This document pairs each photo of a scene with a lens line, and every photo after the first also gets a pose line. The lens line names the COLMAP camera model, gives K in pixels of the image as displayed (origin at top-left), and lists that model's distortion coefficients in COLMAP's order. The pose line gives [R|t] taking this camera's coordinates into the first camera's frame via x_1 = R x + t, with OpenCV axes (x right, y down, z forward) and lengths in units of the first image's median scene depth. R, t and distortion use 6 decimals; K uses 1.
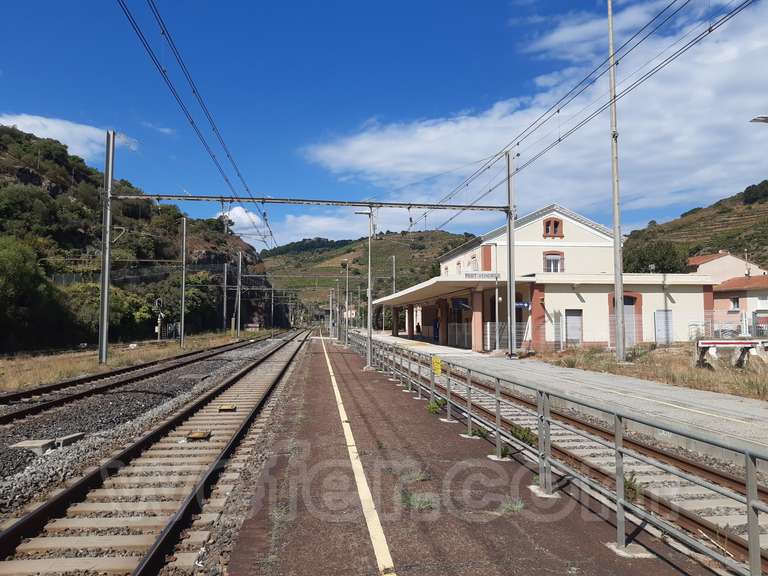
lens RADIAL K [[609.5, 0, 384.0], [0, 609.5, 288.0], [0, 0, 1]] dist [0.071904, -0.155877]
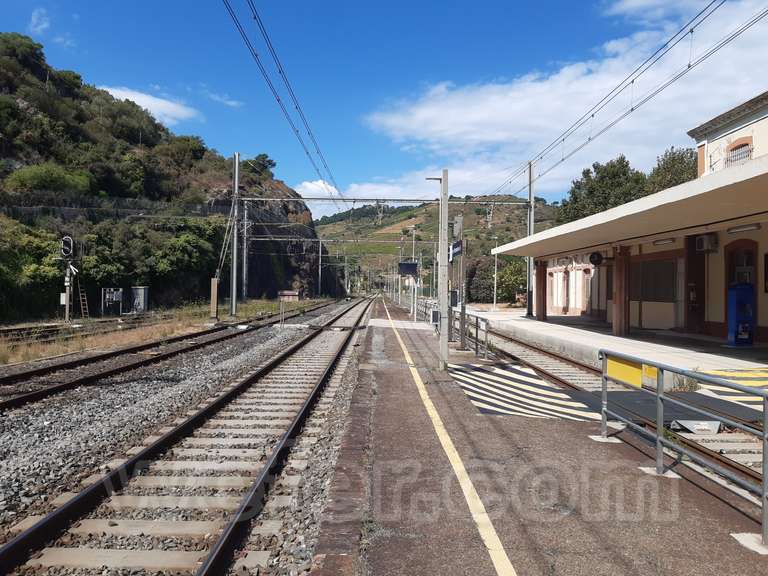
lens RADIAL K [[610.4, 0, 384.5], [0, 610.4, 272.7], [0, 0, 1]] dist [0.056867, -0.106516]
pose [[0.995287, 0.008397, -0.096608, -0.066443], [-0.005862, 0.999632, 0.026498, 0.032832], [0.096795, -0.025807, 0.994970, 0.554207]]
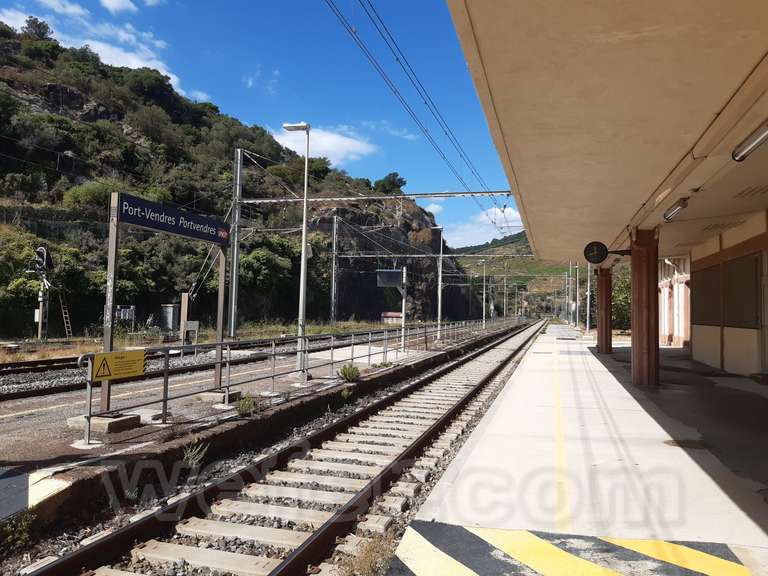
lens RADIAL K [[603.1, 0, 379.6], [0, 603.1, 286.5], [0, 0, 1]] dist [0.060956, -0.099775]
pose [[0.924763, 0.002130, -0.380537, 0.034749], [0.001965, 0.999944, 0.010372, 0.043582], [0.380538, -0.010339, 0.924707, 0.712140]]
